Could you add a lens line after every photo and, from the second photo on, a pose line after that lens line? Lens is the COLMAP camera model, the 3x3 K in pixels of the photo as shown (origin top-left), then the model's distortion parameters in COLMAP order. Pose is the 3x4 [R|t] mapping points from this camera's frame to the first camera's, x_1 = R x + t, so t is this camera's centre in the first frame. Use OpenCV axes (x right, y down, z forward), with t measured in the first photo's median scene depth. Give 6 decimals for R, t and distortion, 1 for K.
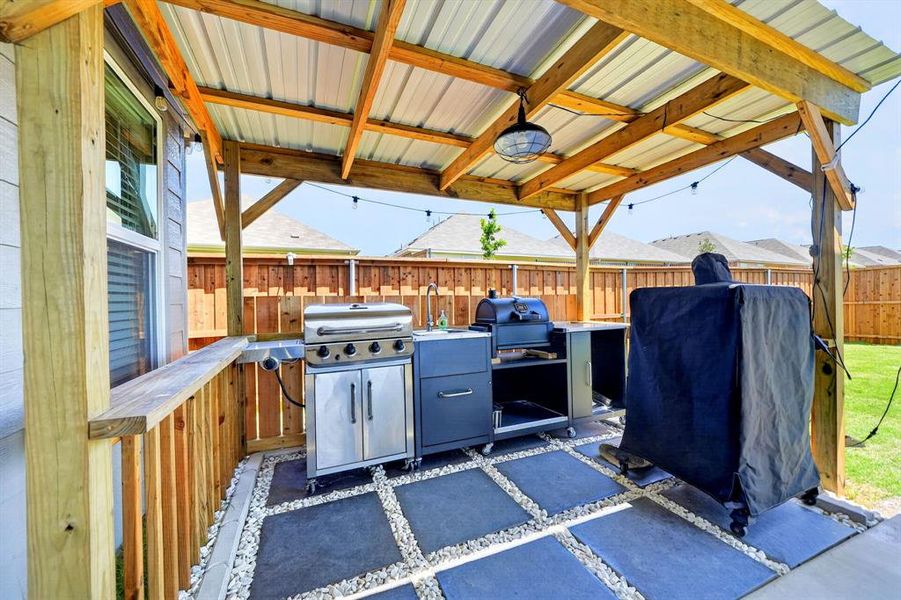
lens RADIAL K [[343.8, 0, 448.0], [0, 343.8, 302.1], [0, 0, 1]] dist [-0.012059, 0.000056]
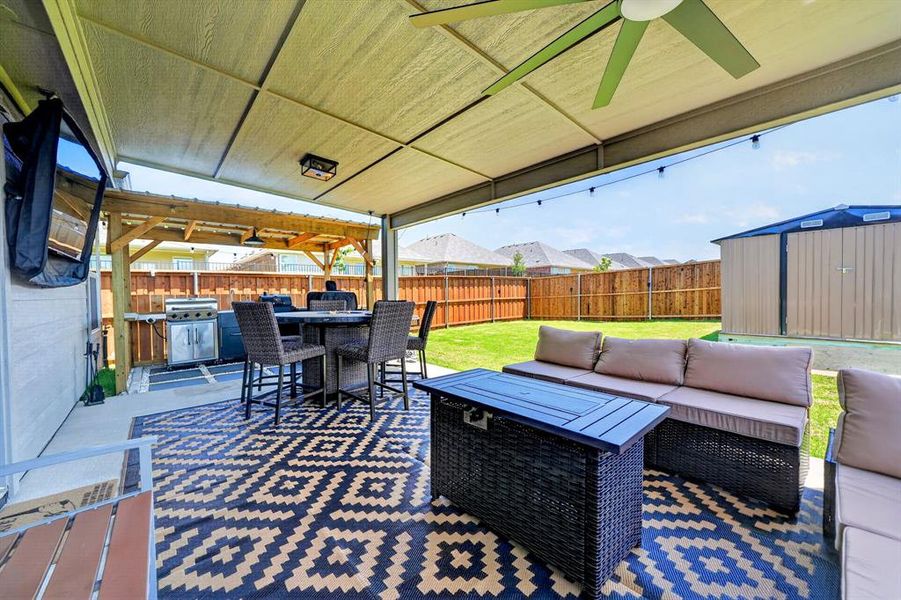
lens RADIAL K [[343.8, 0, 450.4], [0, 343.8, 301.6], [0, 0, 1]] dist [-0.012059, 0.000056]
pose [[0.948544, -0.006799, 0.316572, 0.437623], [0.003036, 0.999919, 0.012380, 0.002769], [-0.316631, -0.010782, 0.948488, -1.152735]]
